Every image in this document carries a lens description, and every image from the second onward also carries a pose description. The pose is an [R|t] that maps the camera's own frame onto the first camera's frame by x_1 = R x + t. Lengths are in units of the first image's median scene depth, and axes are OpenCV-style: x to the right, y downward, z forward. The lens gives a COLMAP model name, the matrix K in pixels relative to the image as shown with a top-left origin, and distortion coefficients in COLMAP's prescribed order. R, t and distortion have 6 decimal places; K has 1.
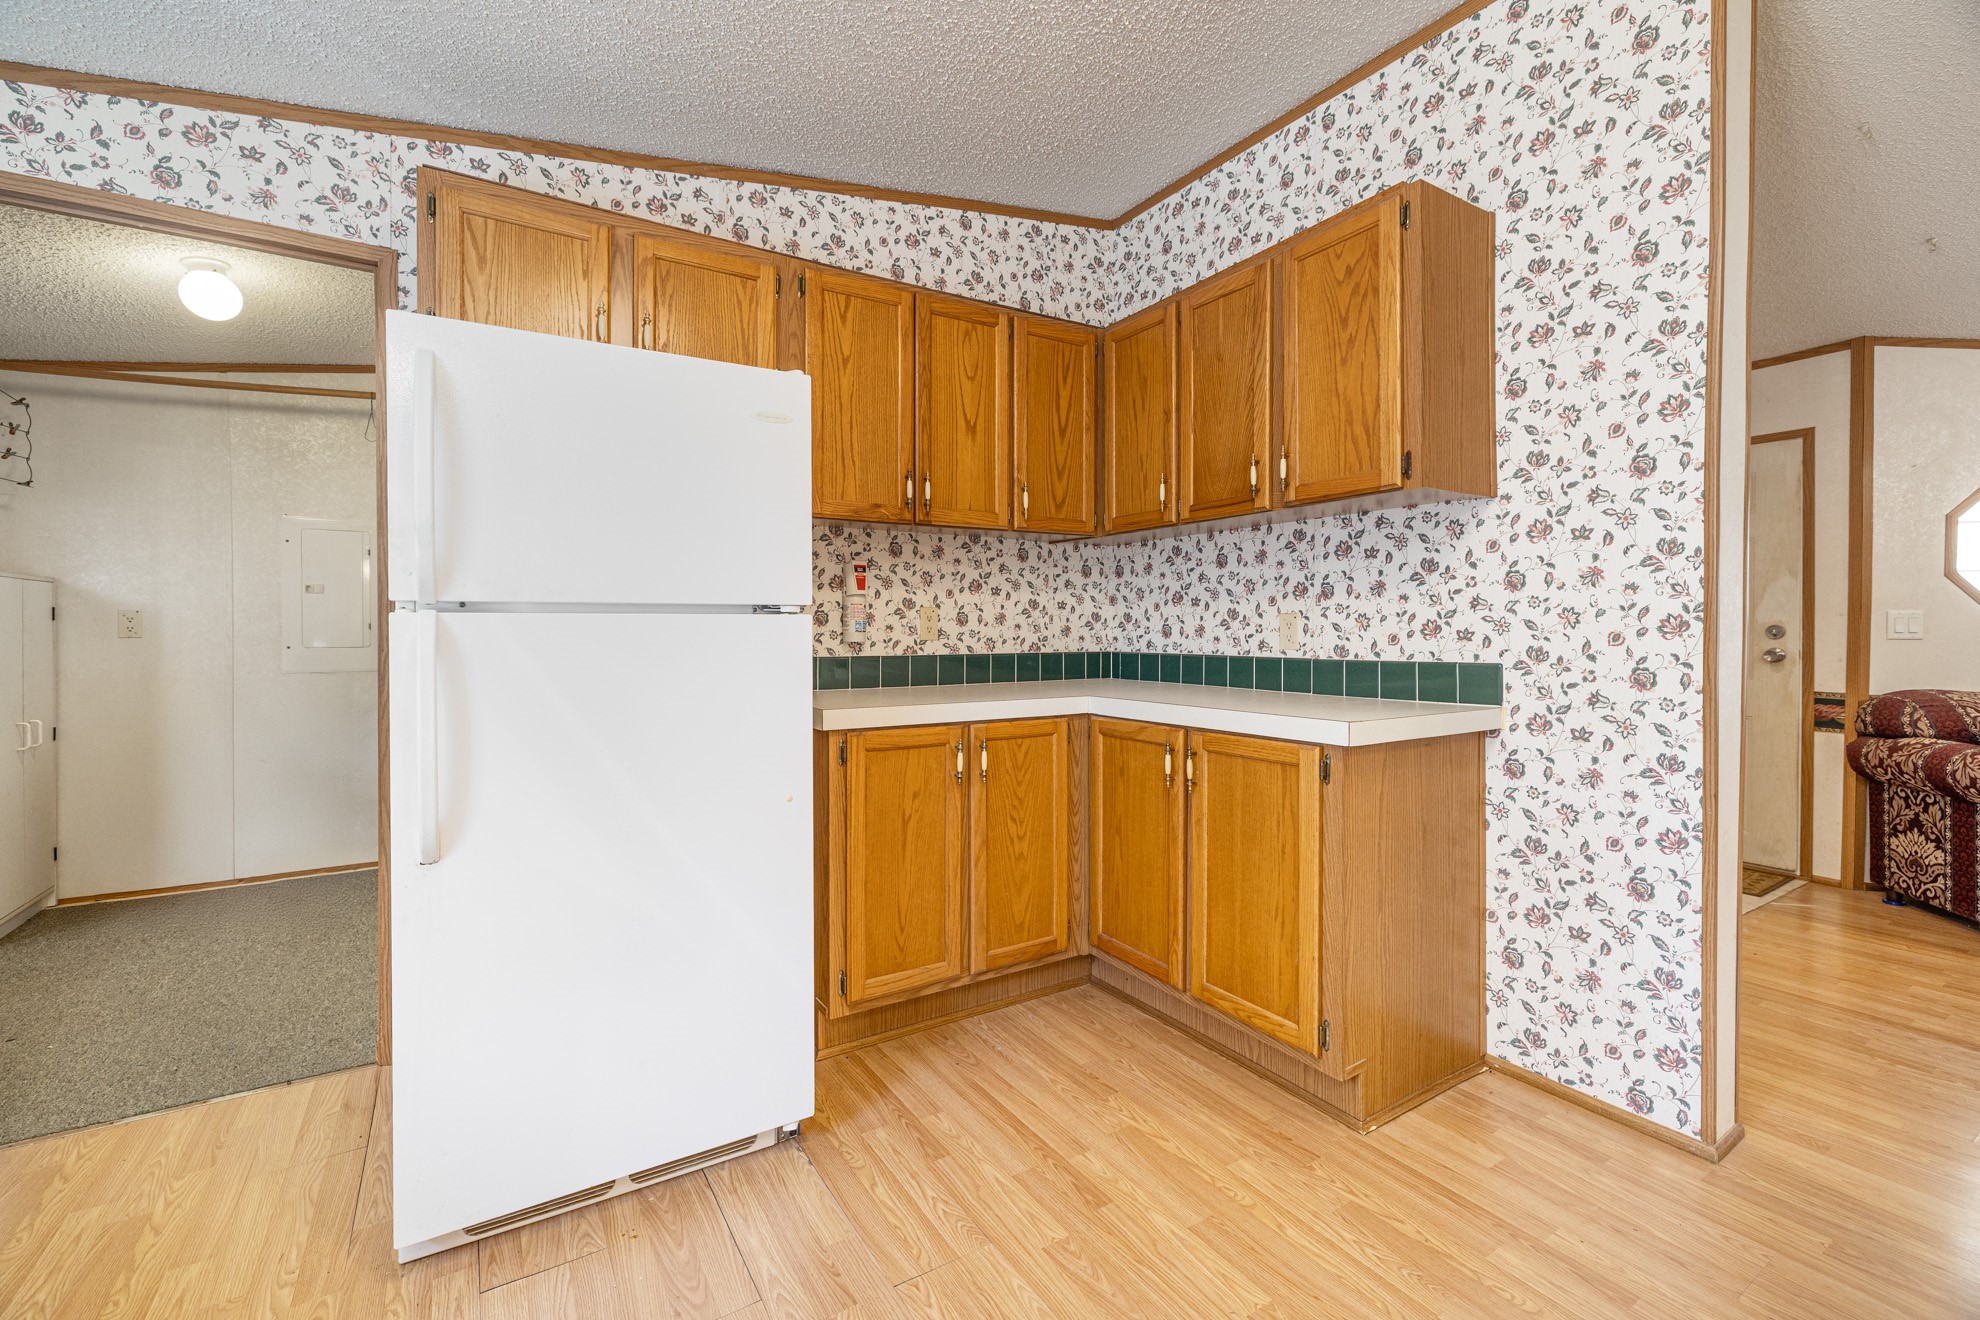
lens RADIAL K [[842.5, 0, 987.9], [0, 842.5, 628.7], [0, 0, 1]] dist [-0.006801, -0.000469]
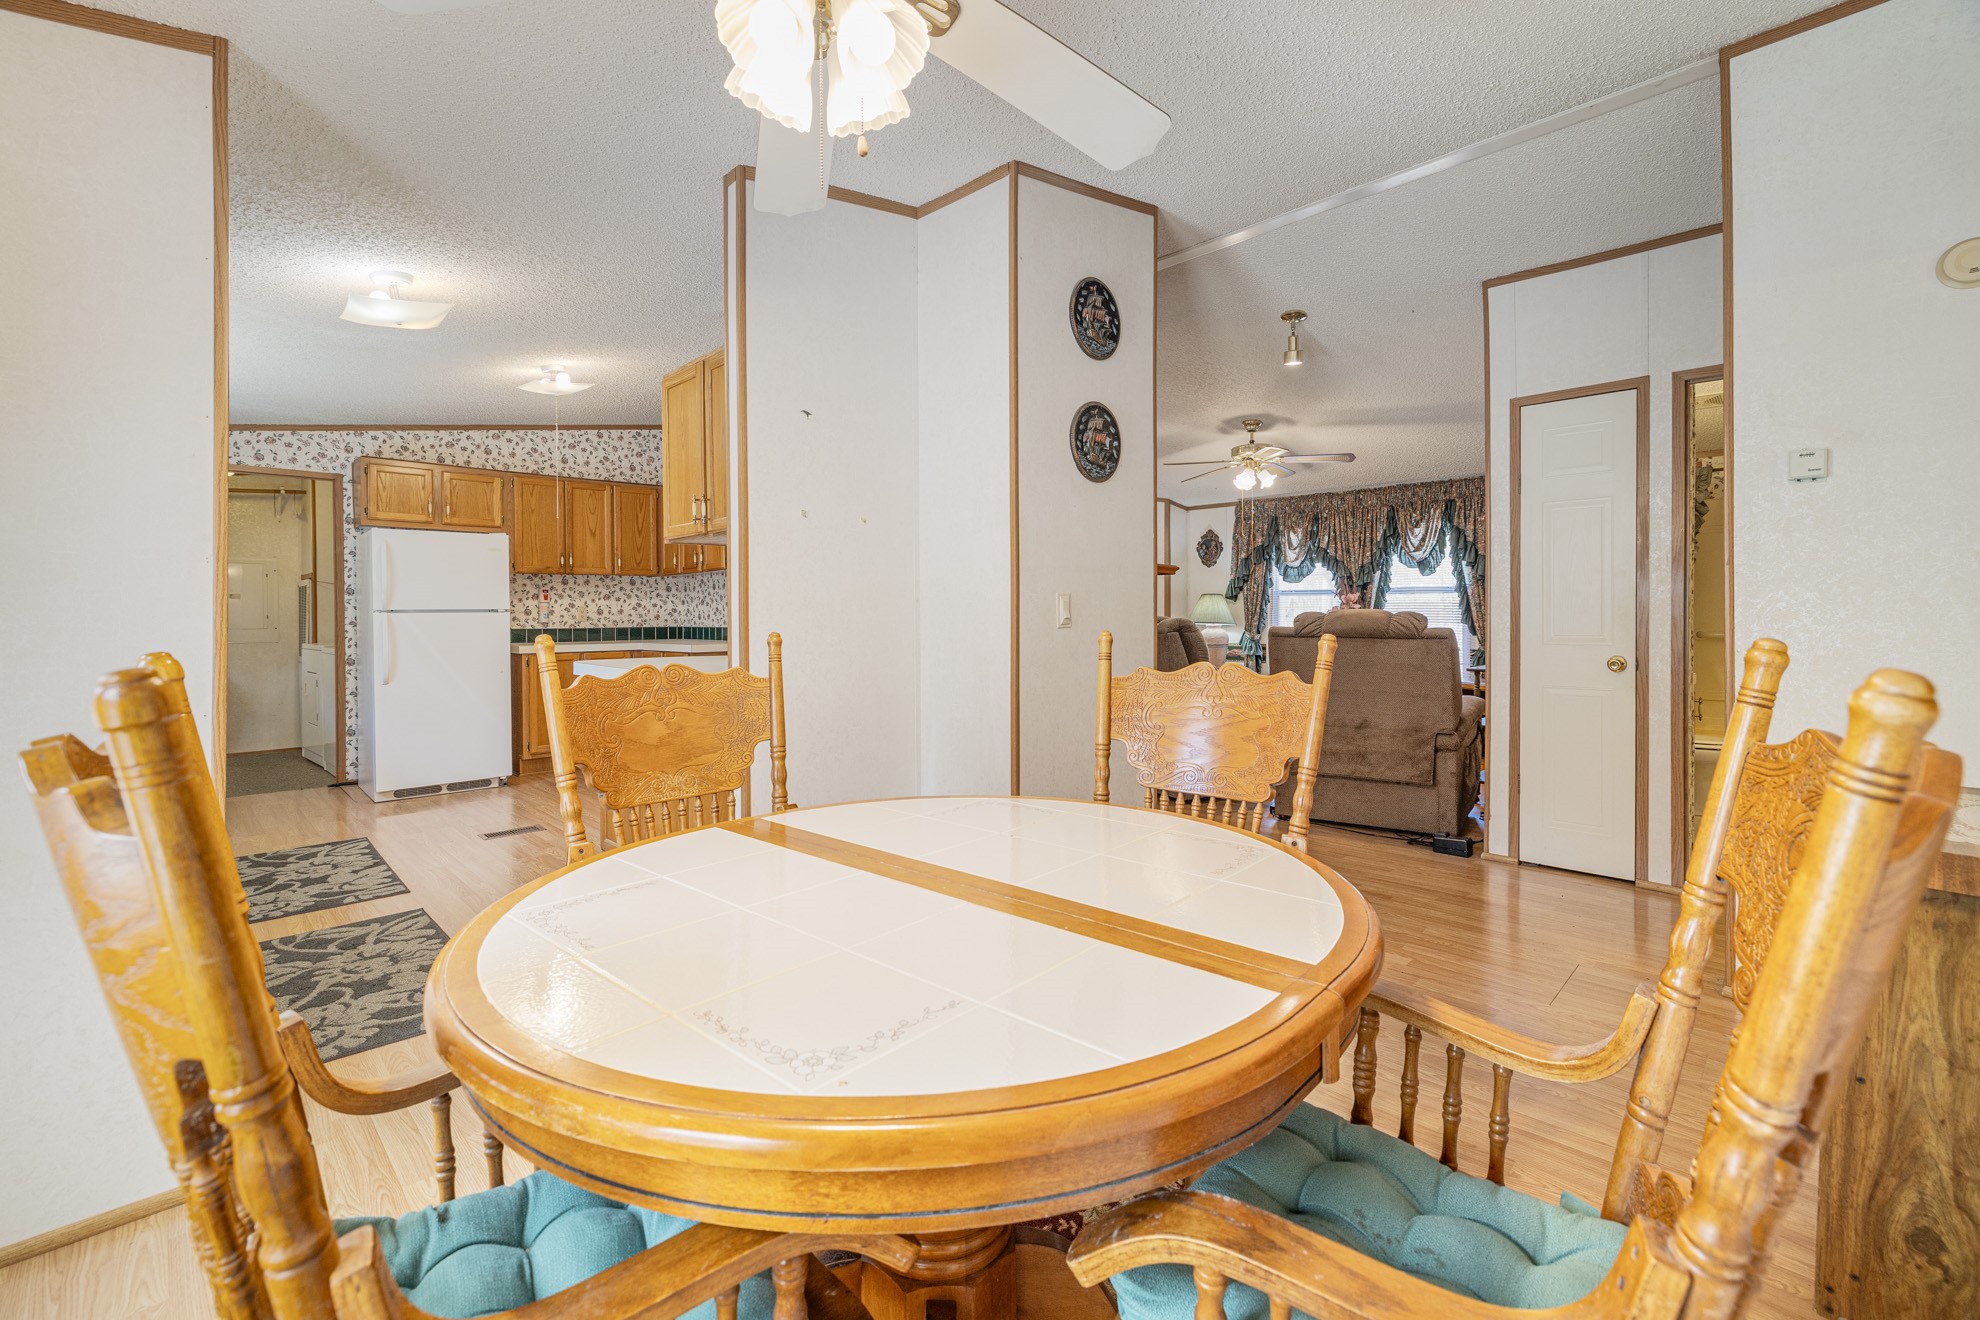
lens RADIAL K [[868.4, 0, 983.0], [0, 868.4, 618.2], [0, 0, 1]] dist [0.000094, 0.000036]
pose [[0.980934, -0.002947, 0.194316, 0.547637], [0.001309, 0.999963, 0.008555, -0.014259], [-0.194334, -0.008137, 0.980902, -1.538224]]
